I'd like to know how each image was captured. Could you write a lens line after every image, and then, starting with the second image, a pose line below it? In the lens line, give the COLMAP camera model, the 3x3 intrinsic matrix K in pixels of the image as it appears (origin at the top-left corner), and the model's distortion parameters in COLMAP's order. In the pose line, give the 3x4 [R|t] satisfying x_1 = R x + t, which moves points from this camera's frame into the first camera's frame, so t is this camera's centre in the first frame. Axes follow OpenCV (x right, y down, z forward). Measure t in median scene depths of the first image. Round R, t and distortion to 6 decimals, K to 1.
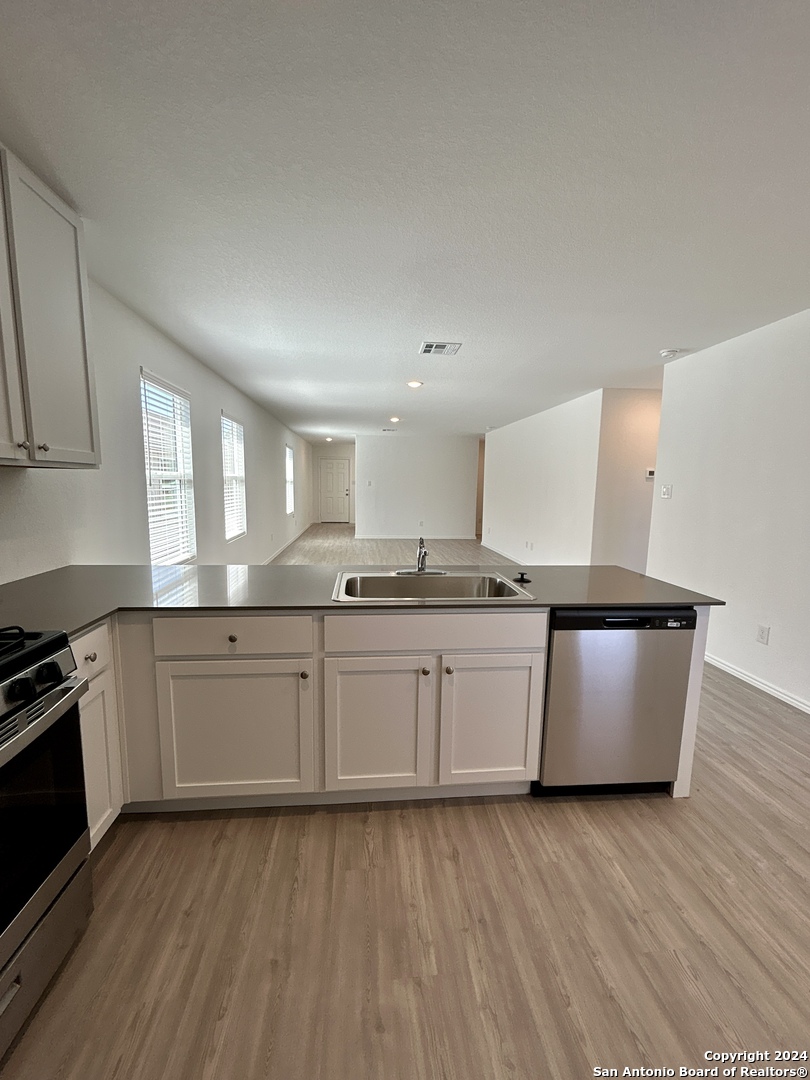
lens RADIAL K [[440.5, 0, 405.0], [0, 440.5, 540.0], [0, 0, 1]] dist [0.002359, 0.000633]
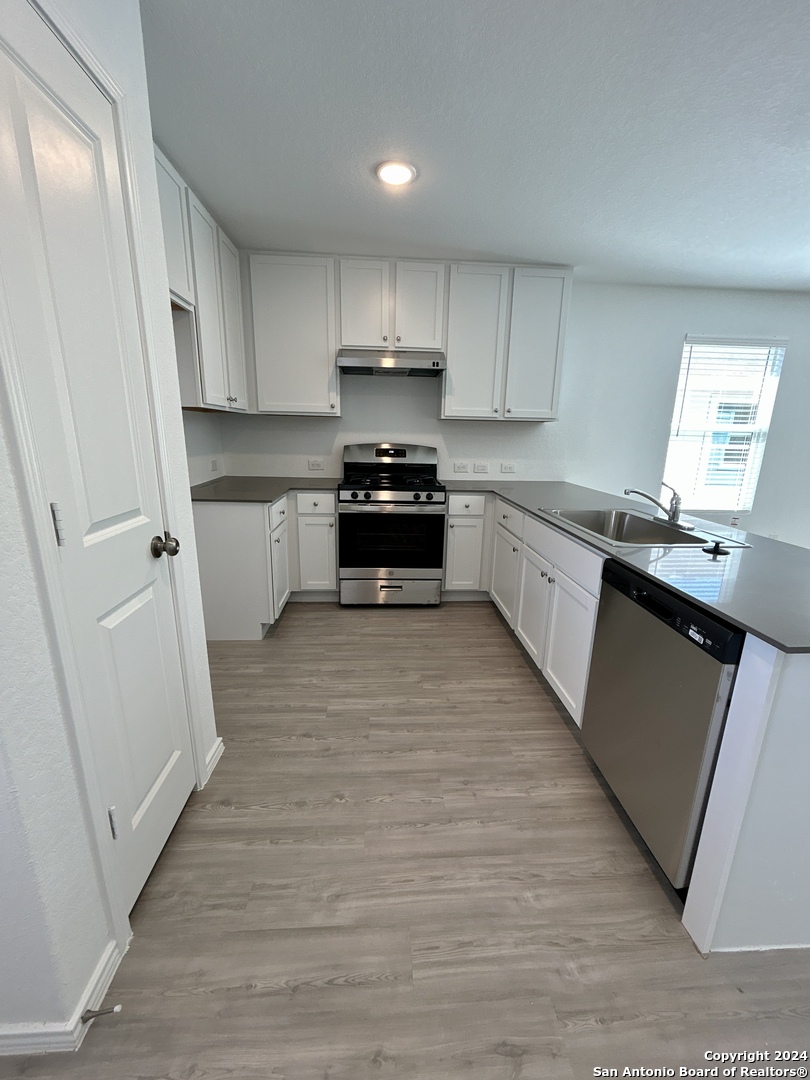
lens RADIAL K [[440.5, 0, 405.0], [0, 440.5, 540.0], [0, 0, 1]] dist [0.002359, 0.000633]
pose [[-0.043367, 0.220759, -0.974364, 1.492551], [-0.150403, 0.962724, 0.224816, -0.022476], [0.987673, 0.156296, -0.008548, 0.717265]]
